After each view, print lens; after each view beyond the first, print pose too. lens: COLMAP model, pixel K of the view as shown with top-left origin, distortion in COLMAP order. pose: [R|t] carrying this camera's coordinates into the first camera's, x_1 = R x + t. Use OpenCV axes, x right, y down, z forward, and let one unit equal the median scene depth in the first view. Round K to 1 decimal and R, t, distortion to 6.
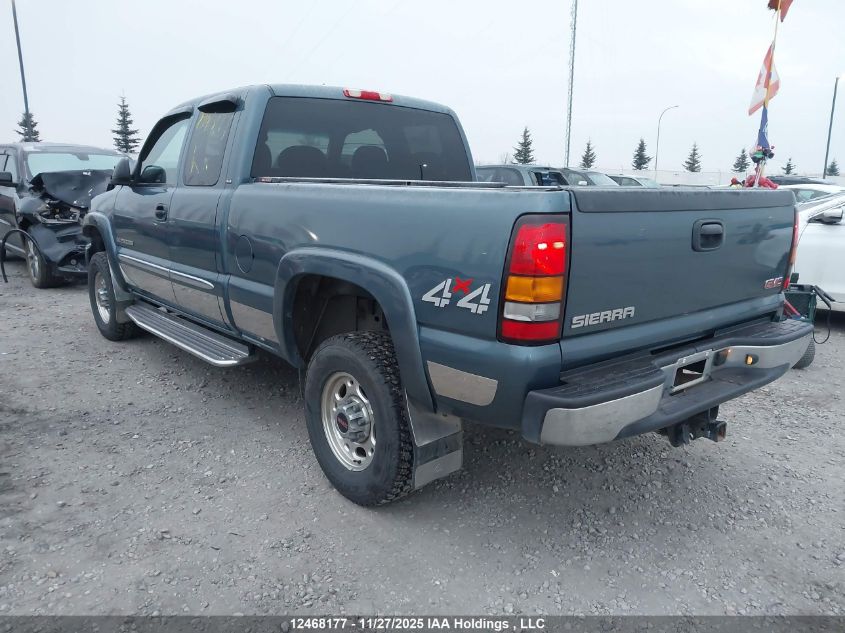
lens RADIAL K [[642.8, 0, 426.5], [0, 642.8, 320.1], [0, 0, 1]] dist [0.062022, -0.093656]
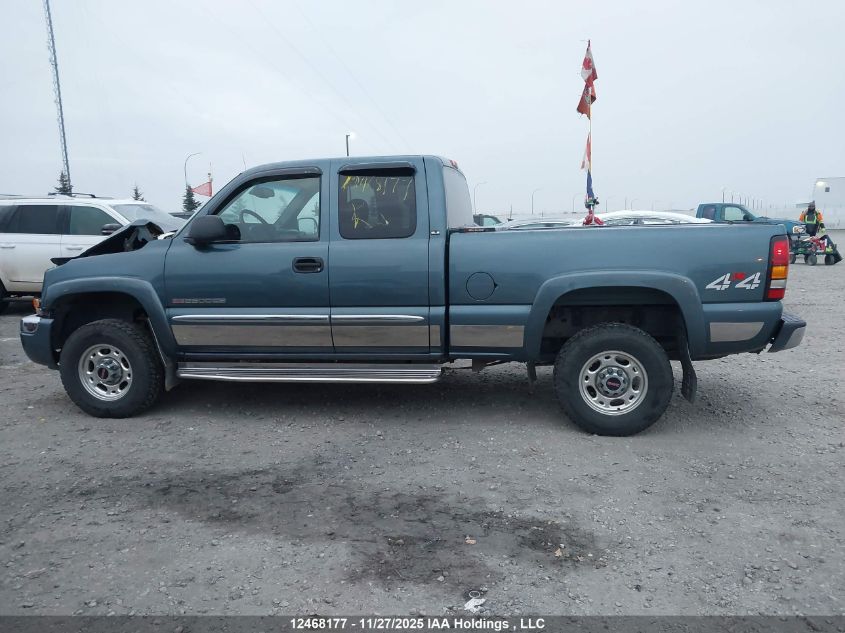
lens RADIAL K [[652.3, 0, 405.5], [0, 652.3, 317.9], [0, 0, 1]] dist [0.016898, -0.001360]
pose [[0.778949, -0.124905, 0.614522, -1.752463], [0.167871, 0.985730, -0.012433, -0.067527], [-0.604200, 0.112845, 0.788802, 0.091369]]
